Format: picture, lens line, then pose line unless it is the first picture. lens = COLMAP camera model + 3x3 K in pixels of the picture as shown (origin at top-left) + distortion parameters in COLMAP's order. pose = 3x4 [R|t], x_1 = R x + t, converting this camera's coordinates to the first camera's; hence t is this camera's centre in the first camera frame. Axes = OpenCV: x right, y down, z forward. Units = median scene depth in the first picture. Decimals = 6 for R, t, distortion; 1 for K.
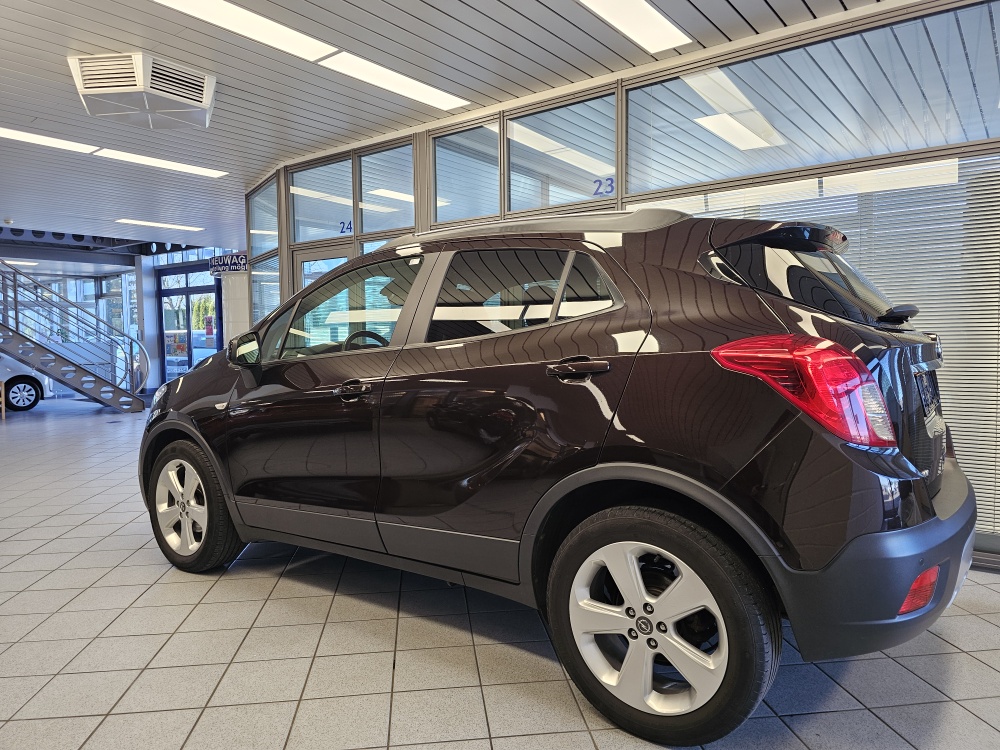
lens RADIAL K [[677.8, 0, 511.0], [0, 677.8, 361.8], [0, 0, 1]] dist [0.078398, -0.073692]
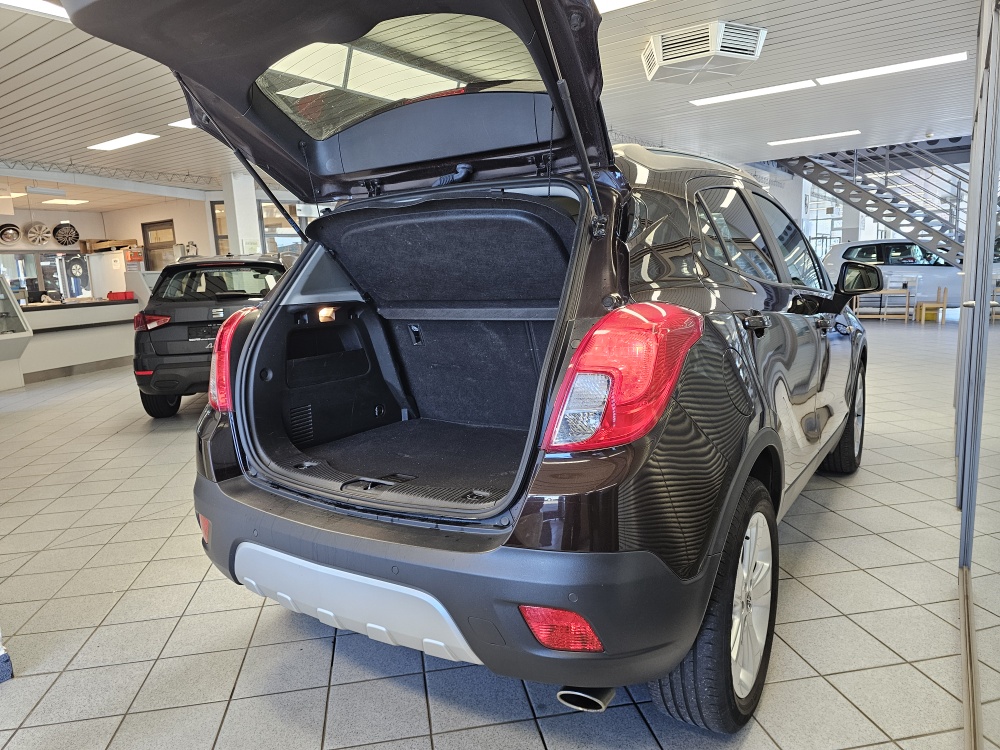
lens RADIAL K [[680.7, 0, 493.9], [0, 680.7, 369.4], [0, 0, 1]] dist [0.070391, -0.072083]
pose [[0.048981, 0.159690, -0.985951, 0.694090], [0.006353, 0.987066, 0.160187, -0.048815], [0.998780, -0.014110, 0.047333, 0.579805]]
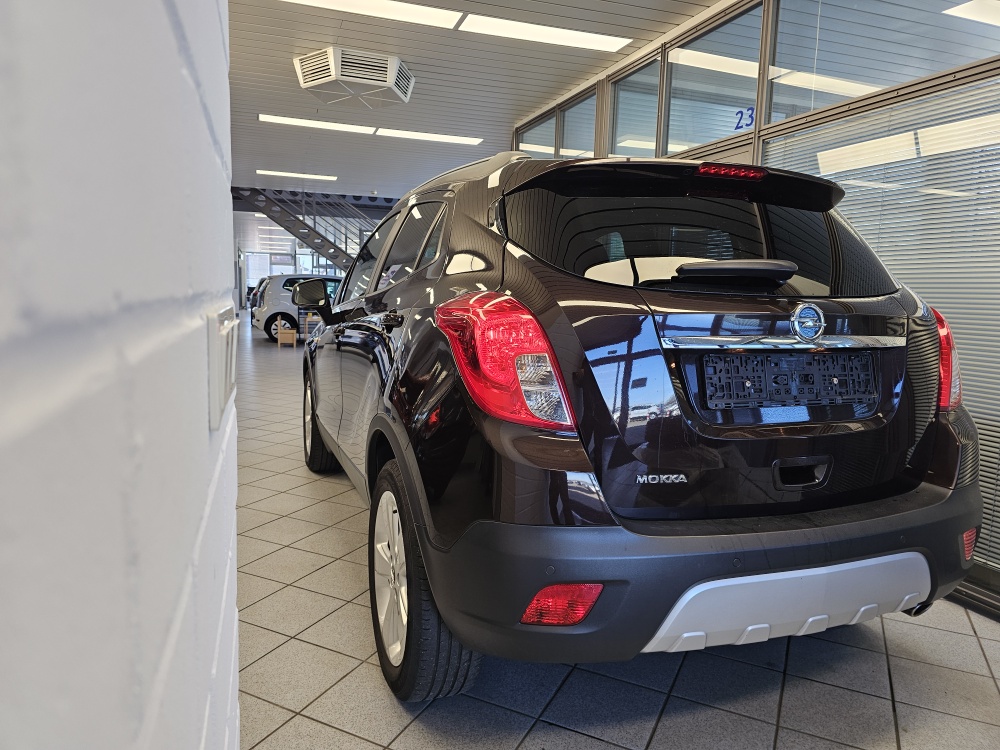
lens RADIAL K [[680.7, 0, 493.9], [0, 680.7, 369.4], [0, 0, 1]] dist [0.070391, -0.072083]
pose [[0.827966, 0.100435, -0.551711, 0.382969], [-0.061198, 0.994138, 0.089134, -0.007518], [0.557428, -0.040036, 0.829259, 0.114620]]
